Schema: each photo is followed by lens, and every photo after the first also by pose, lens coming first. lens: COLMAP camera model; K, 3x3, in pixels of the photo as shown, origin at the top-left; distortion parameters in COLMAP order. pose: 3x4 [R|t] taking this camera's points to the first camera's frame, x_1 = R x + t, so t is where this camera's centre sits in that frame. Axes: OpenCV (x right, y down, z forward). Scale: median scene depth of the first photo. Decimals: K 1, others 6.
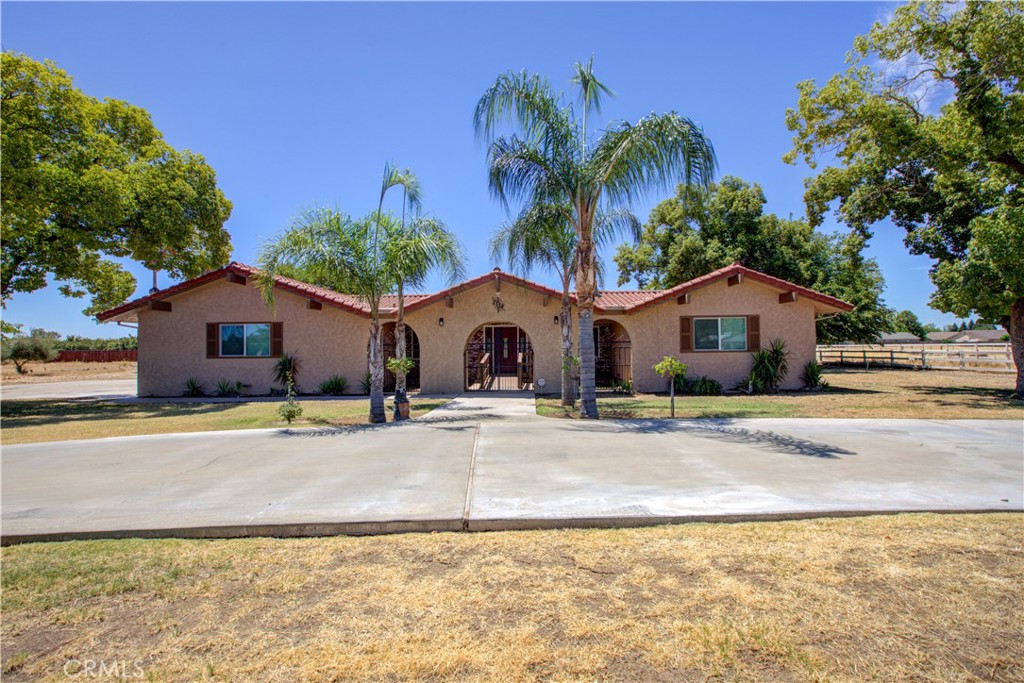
lens RADIAL K [[490.3, 0, 508.0], [0, 490.3, 339.0], [0, 0, 1]] dist [-0.004104, -0.000612]
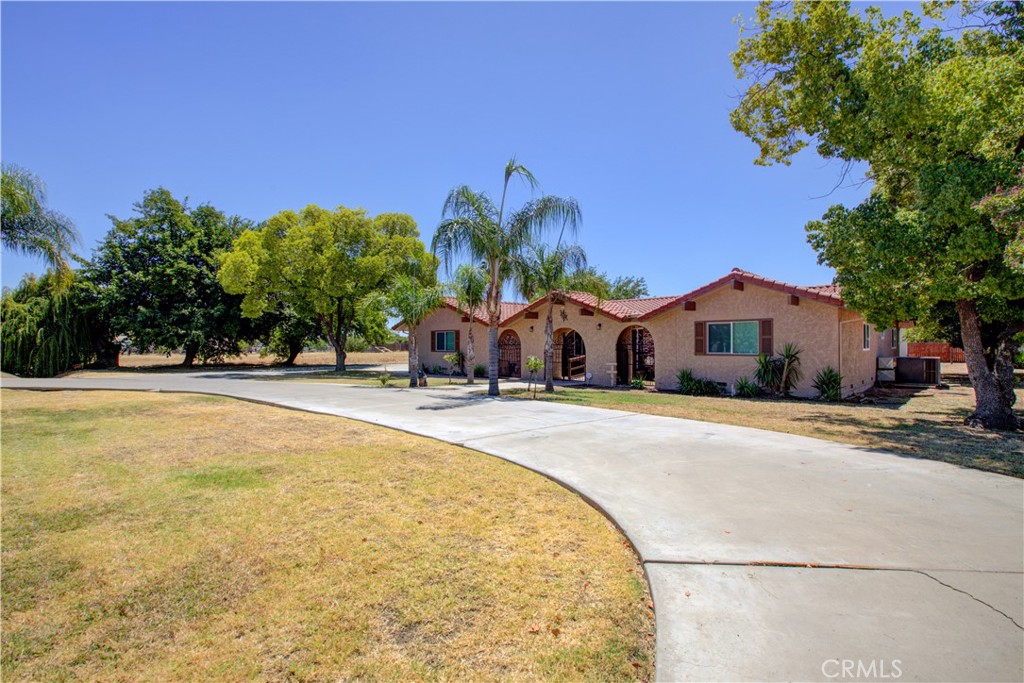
lens RADIAL K [[490.3, 0, 511.4], [0, 490.3, 343.5], [0, 0, 1]] dist [-0.004104, -0.000612]
pose [[0.722246, 0.009909, -0.691566, 0.795847], [0.006986, 0.999742, 0.021621, -0.023514], [0.691601, -0.020447, 0.721990, -0.061257]]
